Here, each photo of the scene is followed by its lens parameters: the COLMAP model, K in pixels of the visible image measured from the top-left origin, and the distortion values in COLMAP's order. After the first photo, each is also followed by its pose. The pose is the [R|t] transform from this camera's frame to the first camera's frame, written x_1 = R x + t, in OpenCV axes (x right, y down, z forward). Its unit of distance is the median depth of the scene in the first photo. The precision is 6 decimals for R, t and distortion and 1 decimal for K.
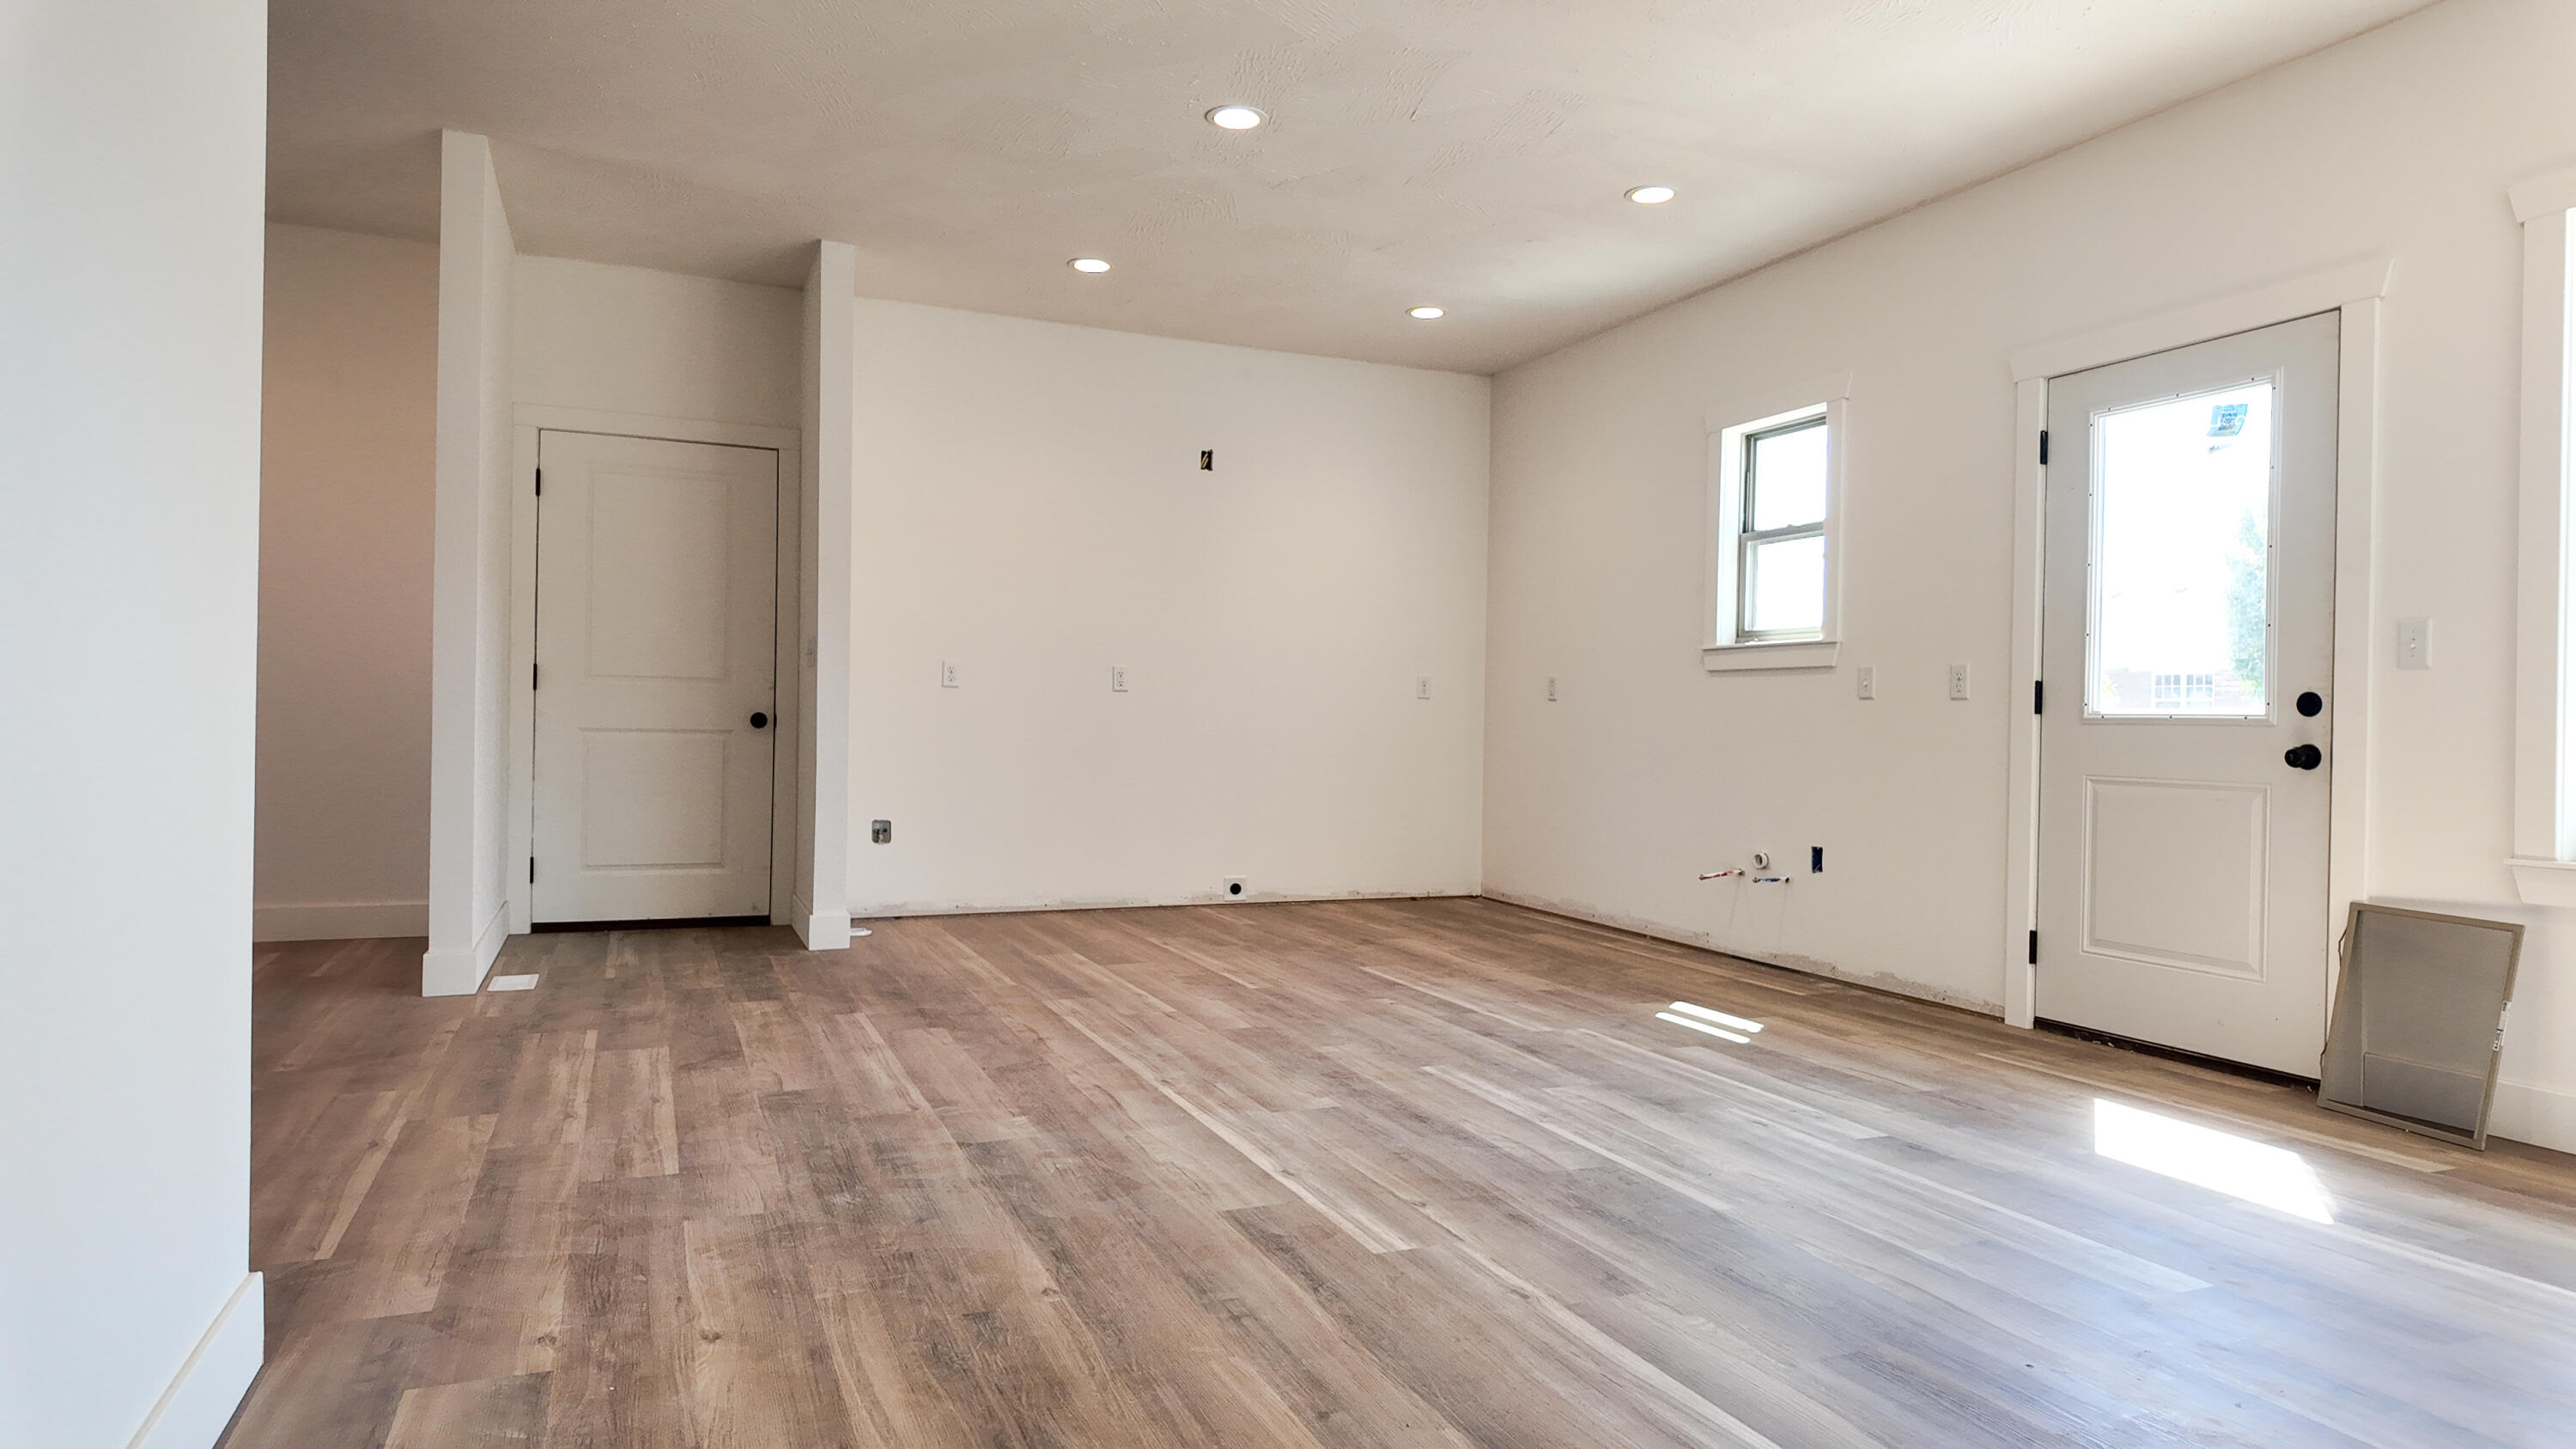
lens RADIAL K [[1512.3, 0, 1285.9], [0, 1512.3, 734.5], [0, 0, 1]] dist [0.050044, -0.045175]
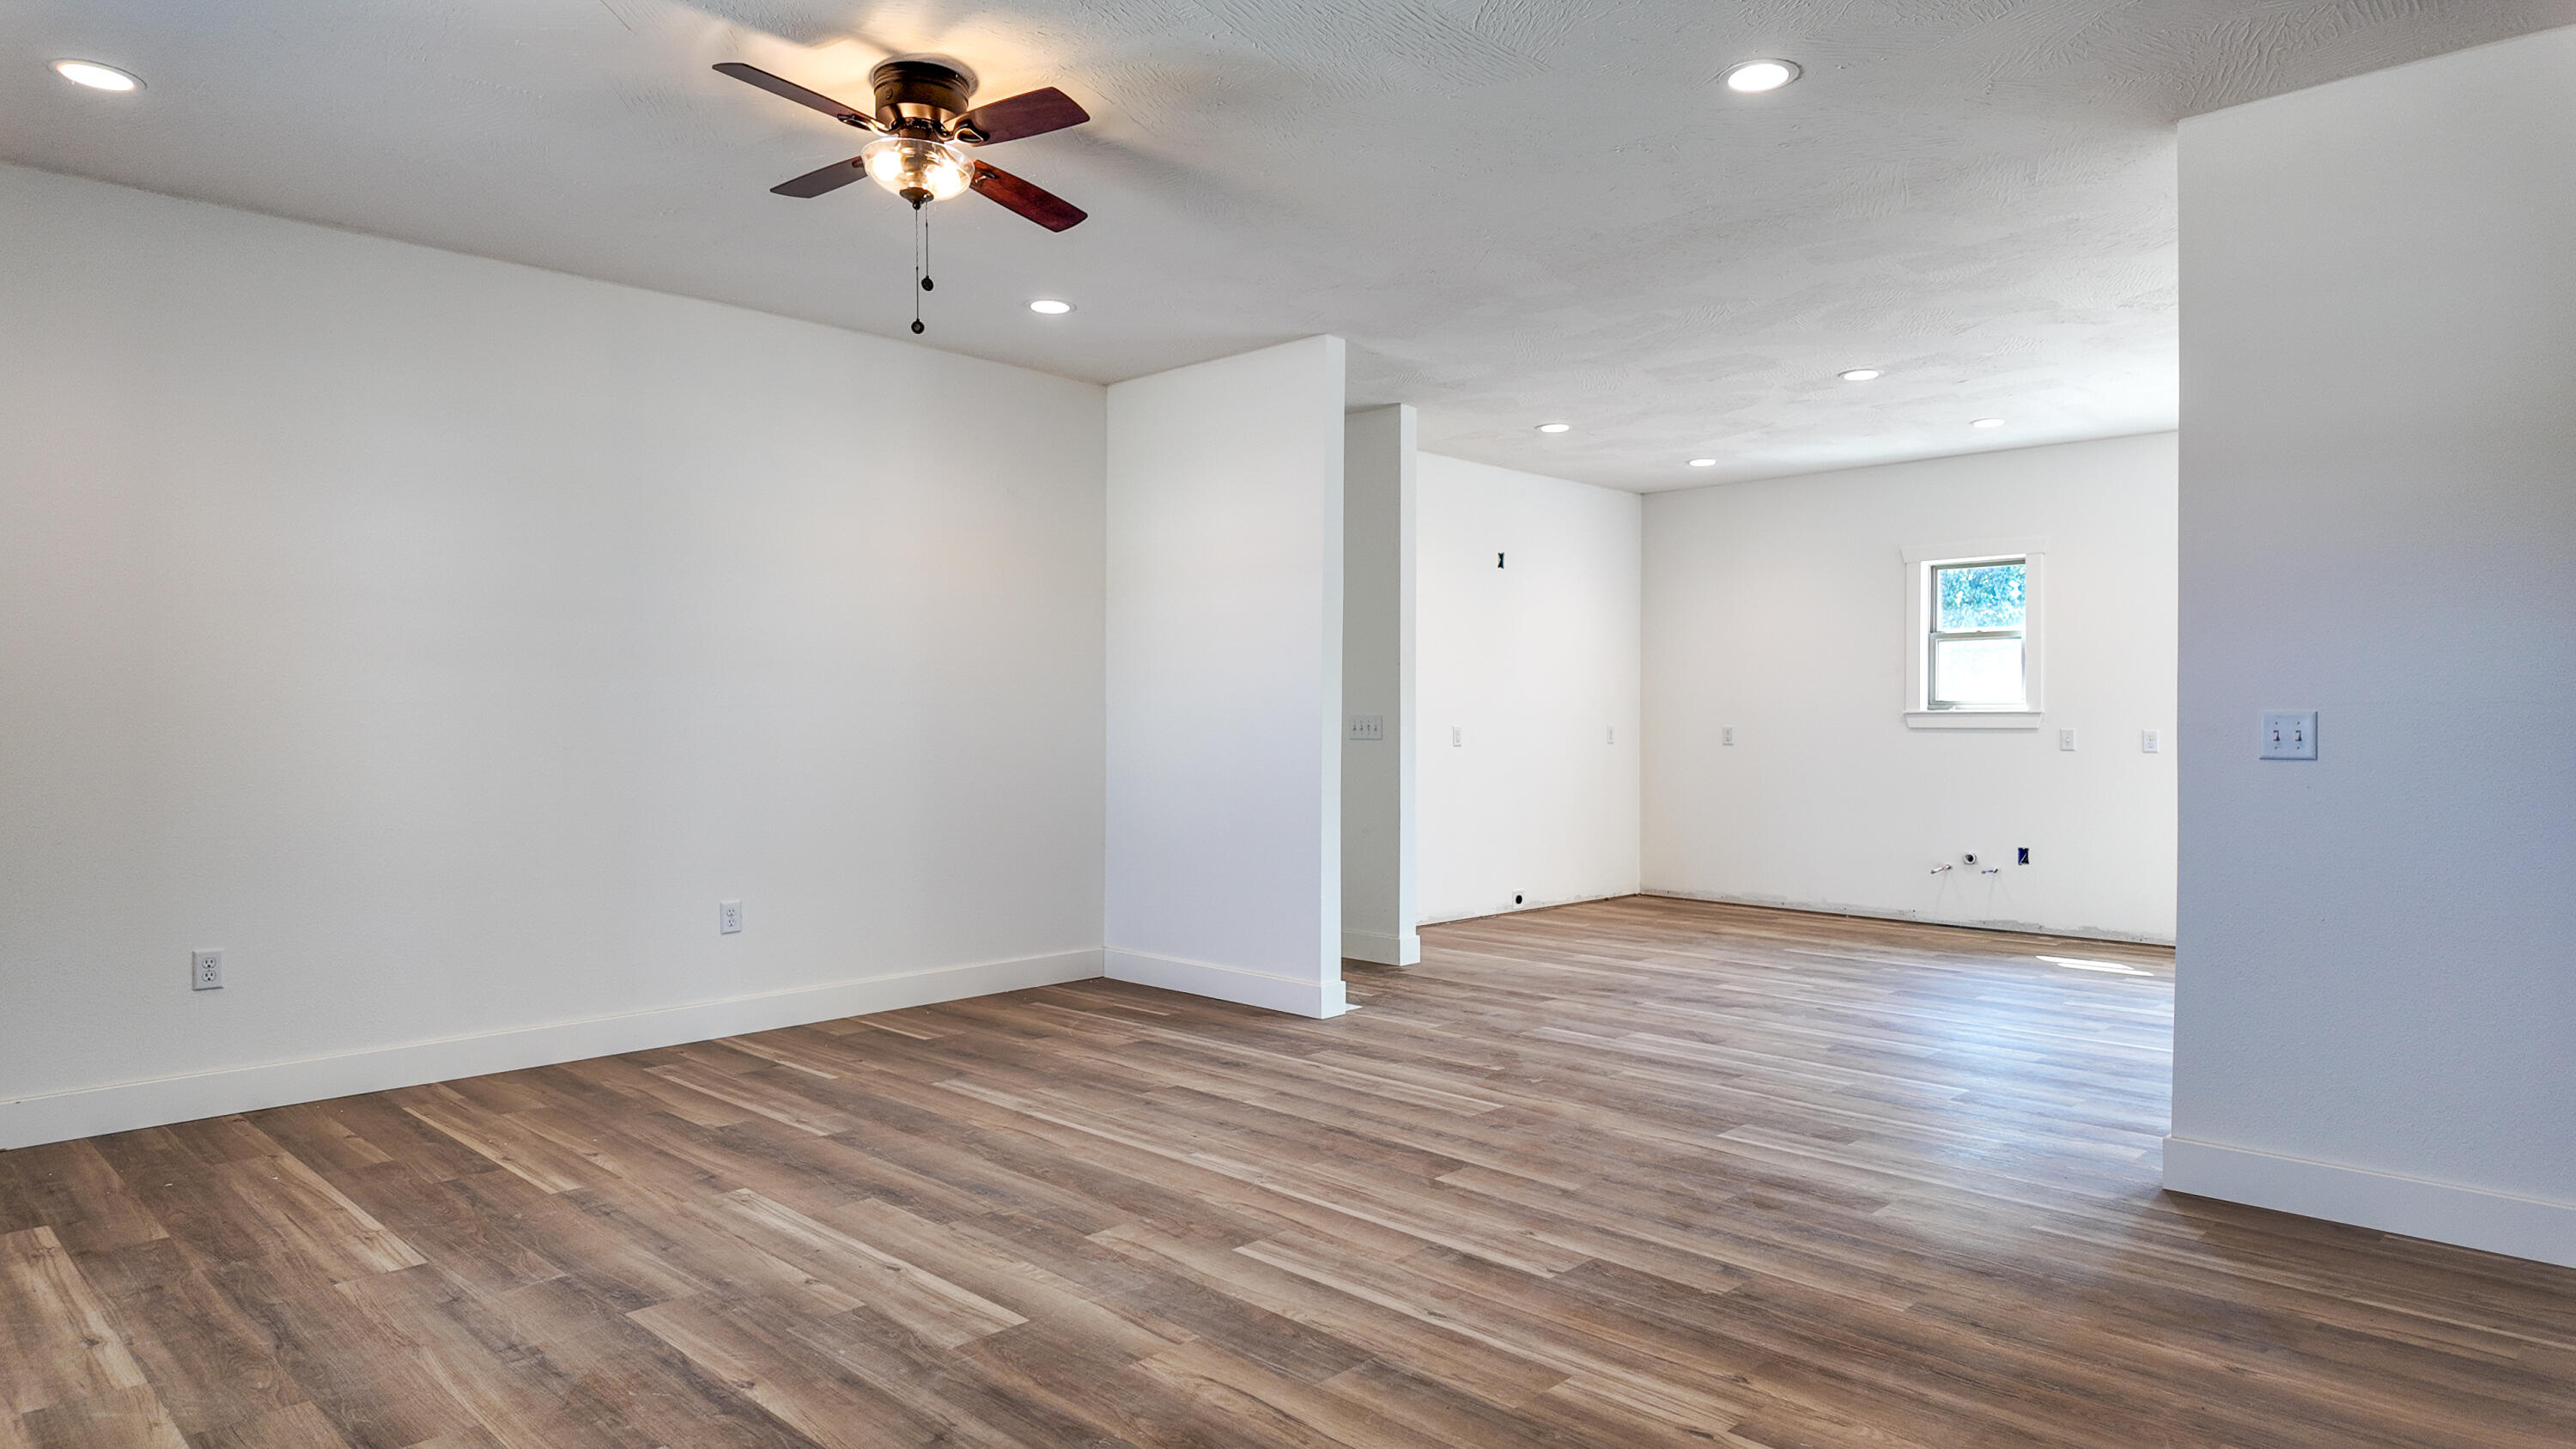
lens RADIAL K [[1512.3, 0, 1272.7], [0, 1512.3, 725.3], [0, 0, 1]] dist [0.050044, -0.045175]
pose [[0.926339, -0.018639, 0.376230, -1.289560], [0.019862, 0.999803, 0.000629, -0.089698], [-0.376167, 0.006890, 0.926526, -0.176102]]
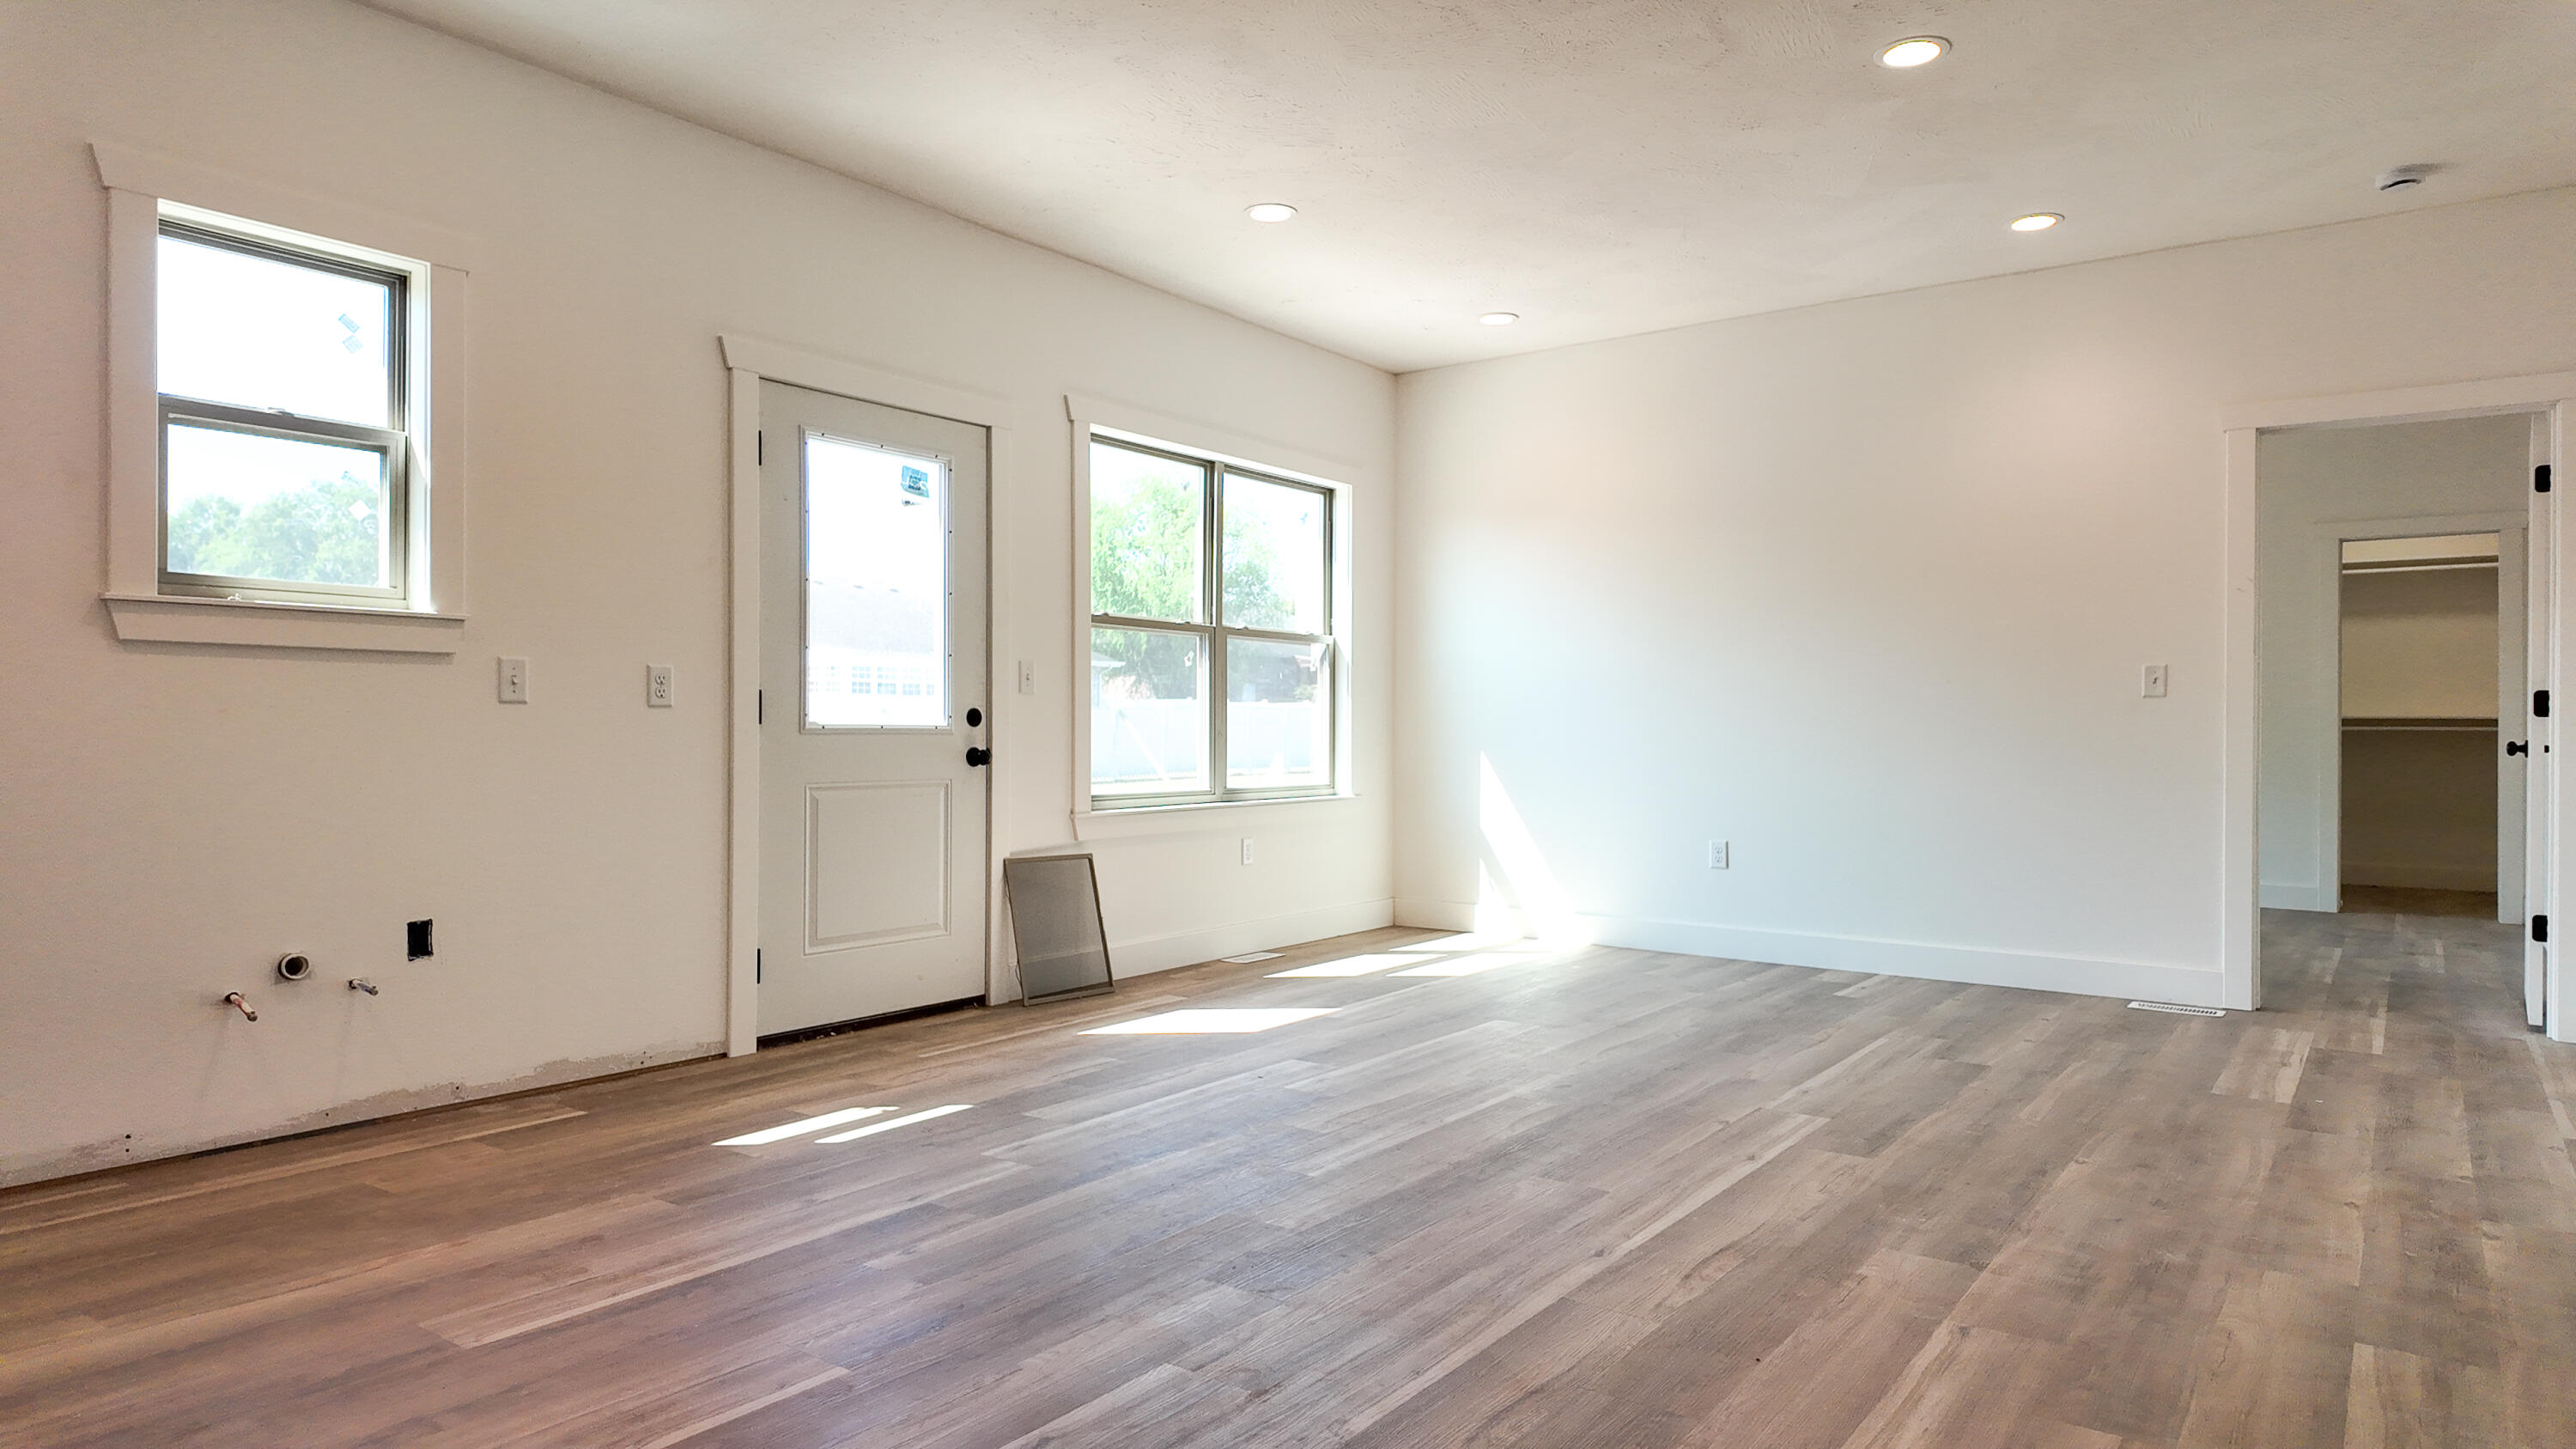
lens RADIAL K [[1512.3, 0, 1299.1], [0, 1512.3, 722.4], [0, 0, 1]] dist [0.050044, -0.045175]
pose [[-0.517059, -0.015387, 0.855812, -0.606784], [-0.004559, 0.999874, 0.015223, -0.036563], [-0.855938, 0.003969, -0.517063, 1.443300]]
